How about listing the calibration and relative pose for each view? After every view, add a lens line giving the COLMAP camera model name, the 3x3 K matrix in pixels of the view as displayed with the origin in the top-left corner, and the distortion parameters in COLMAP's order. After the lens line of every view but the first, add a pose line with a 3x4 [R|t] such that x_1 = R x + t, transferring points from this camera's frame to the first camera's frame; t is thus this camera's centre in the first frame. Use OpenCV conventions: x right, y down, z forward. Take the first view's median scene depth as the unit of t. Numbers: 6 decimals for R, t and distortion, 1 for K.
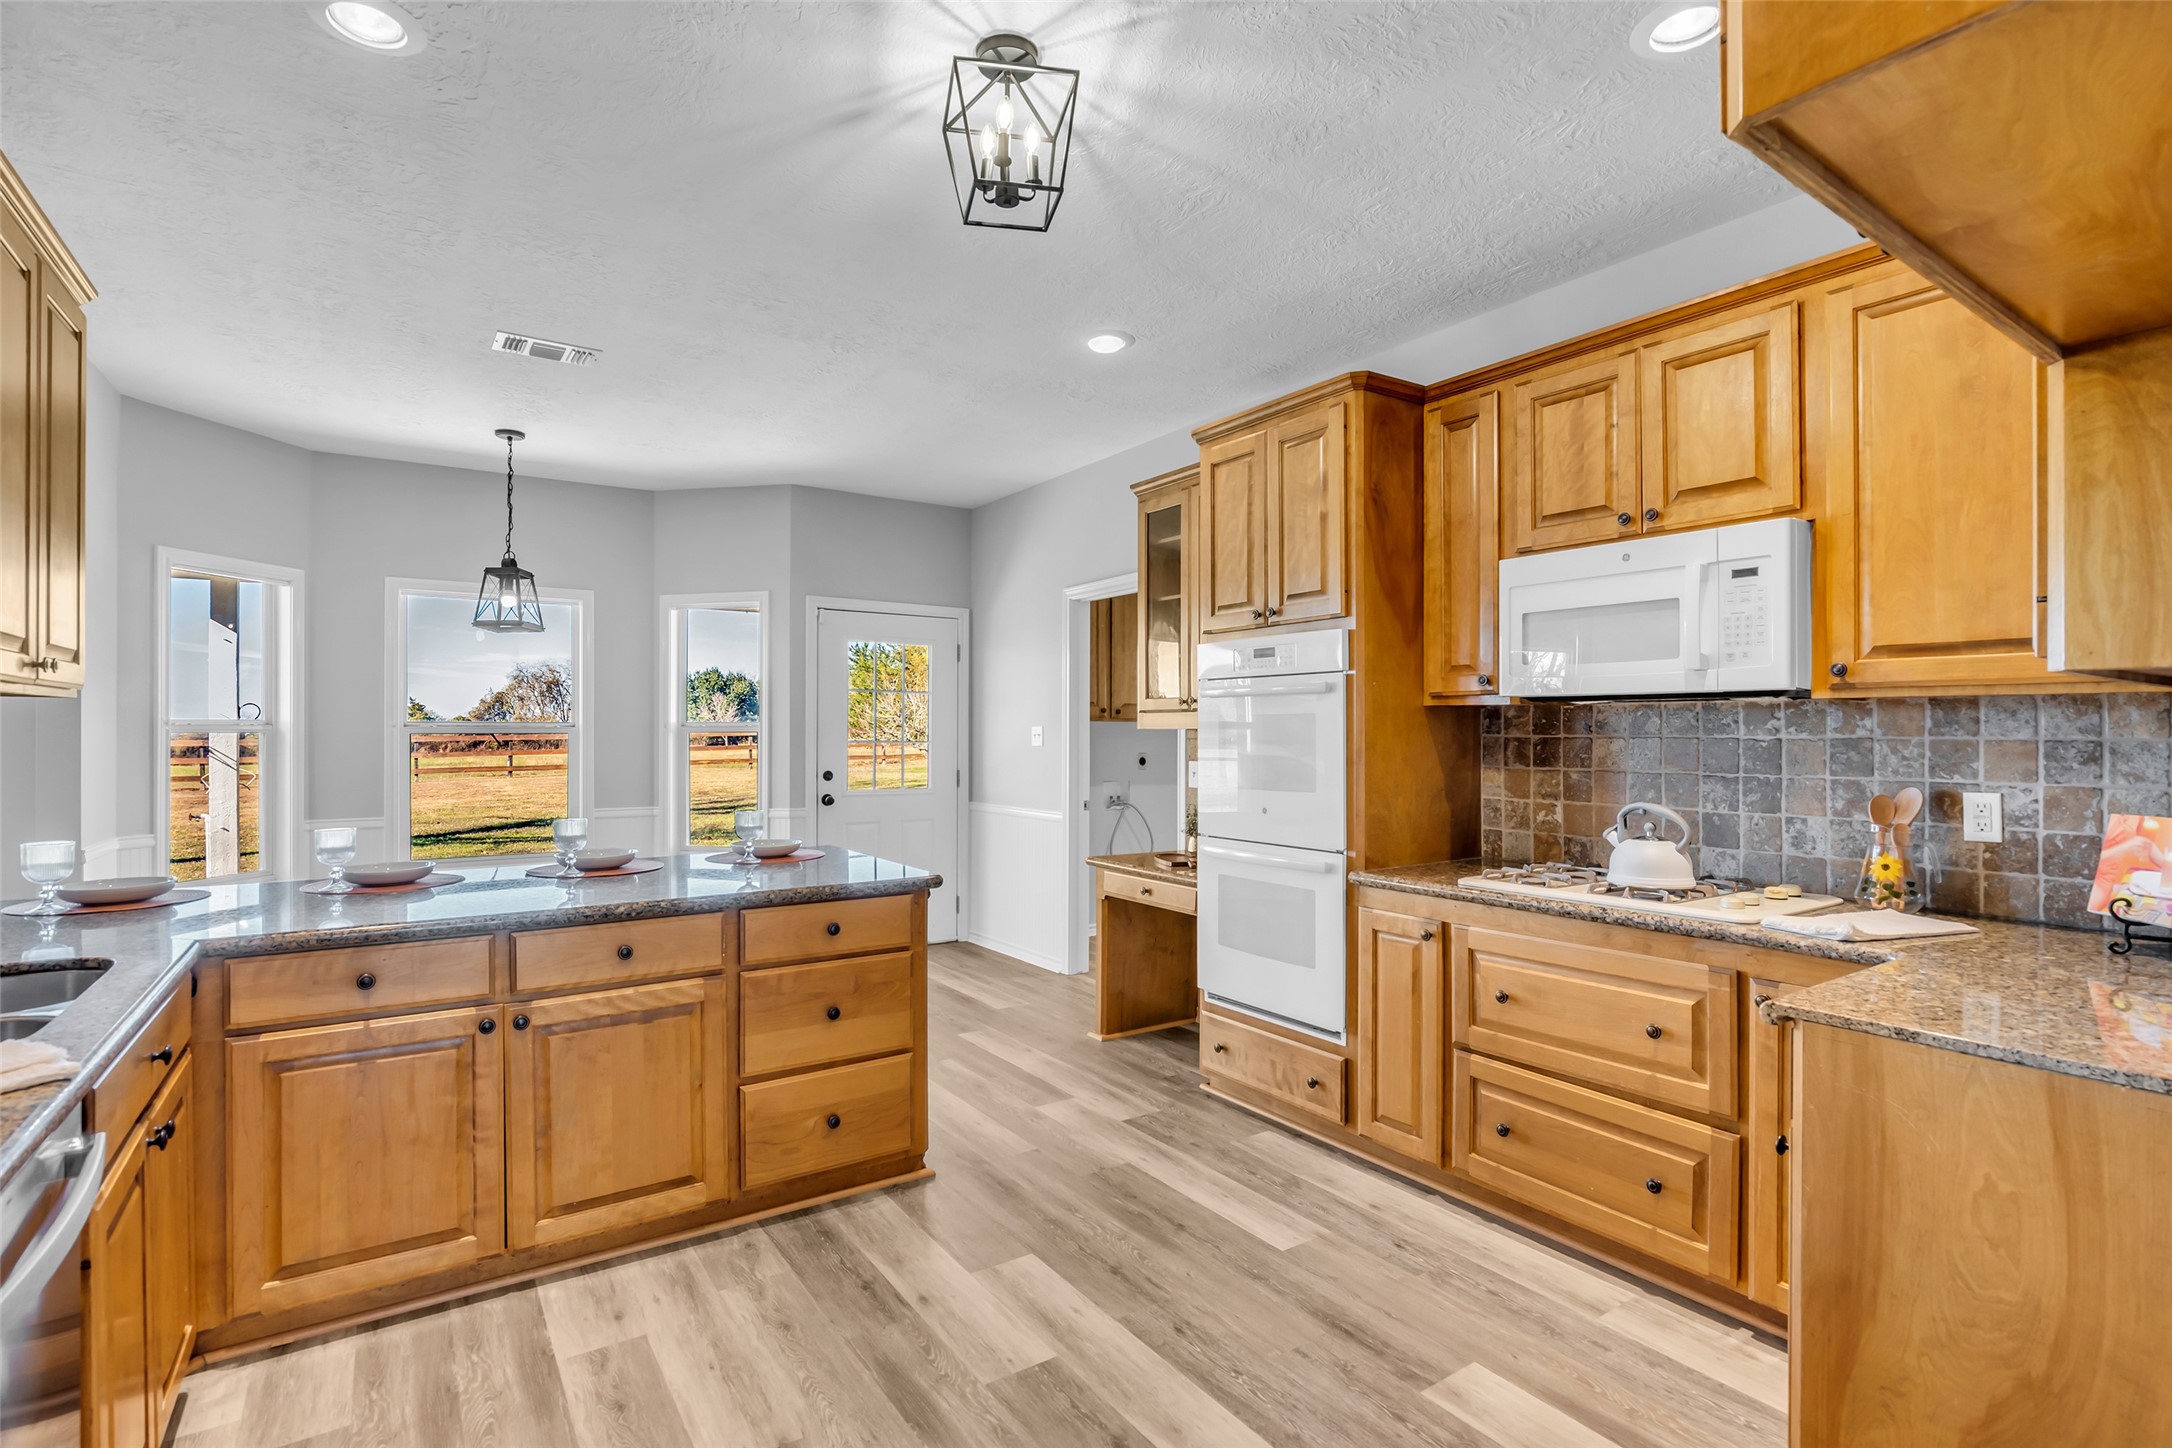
lens RADIAL K [[1001.9, 0, 1086.0], [0, 1001.9, 724.0], [0, 0, 1]] dist [-0.014136, 0.000373]
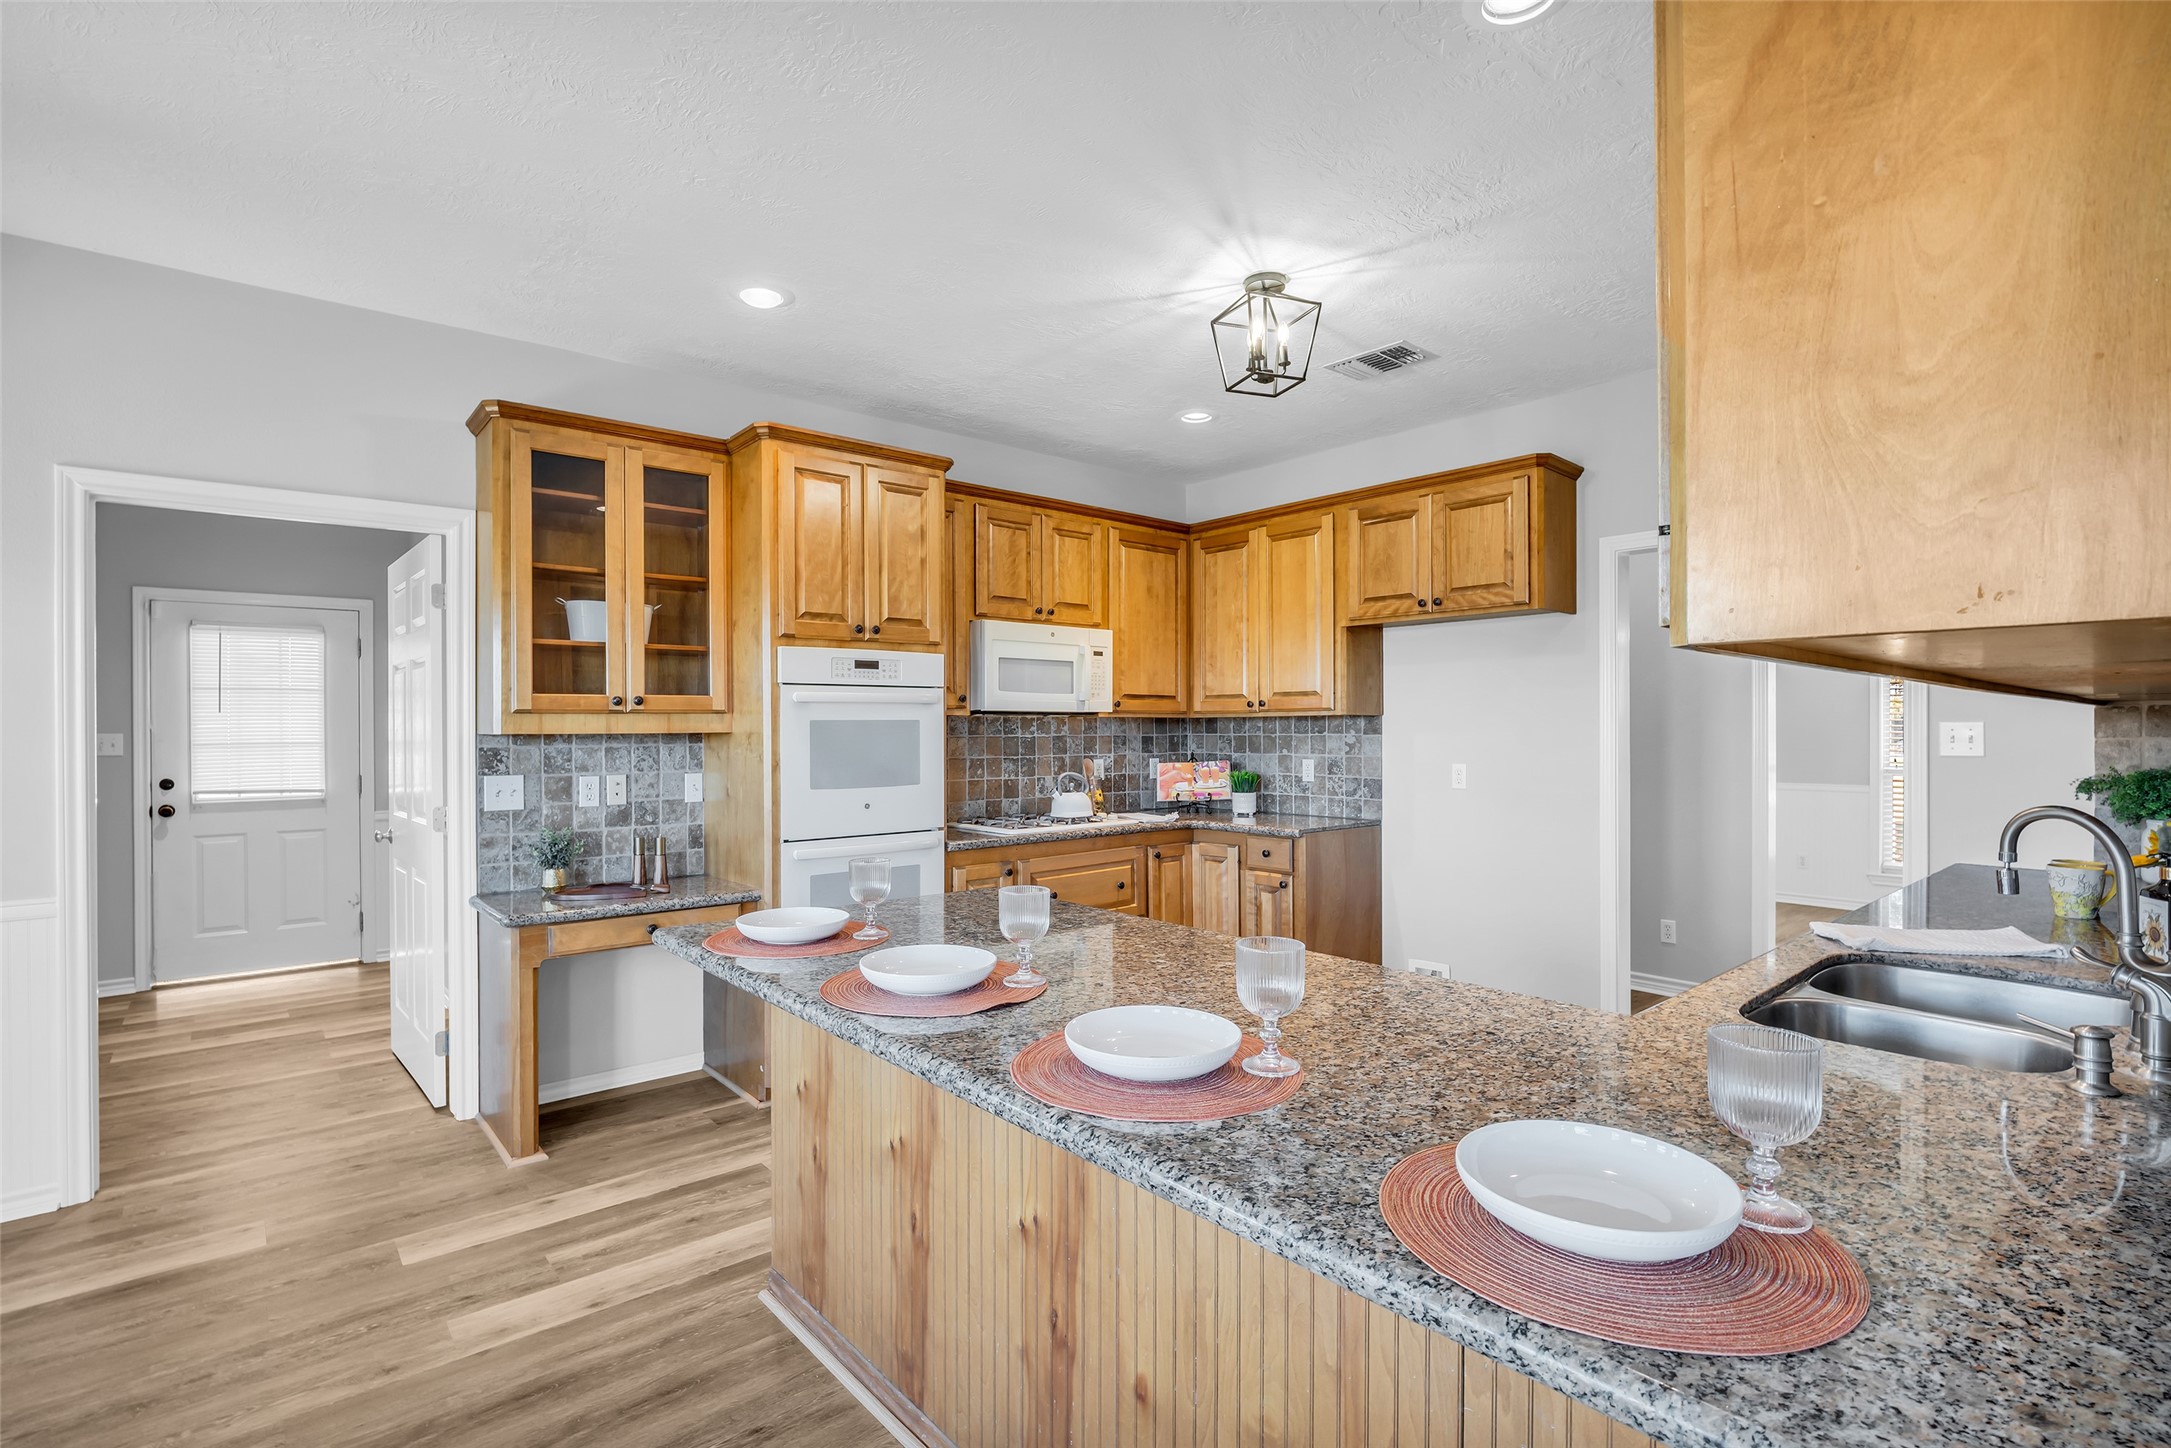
lens RADIAL K [[954.3, 0, 1085.5], [0, 954.3, 724.0], [0, 0, 1]] dist [-0.000694, -0.000161]
pose [[-0.066485, 0.004866, 0.997776, -1.079859], [-0.003026, 0.999983, -0.005078, -0.000183], [-0.997783, -0.003357, -0.066469, 0.990651]]
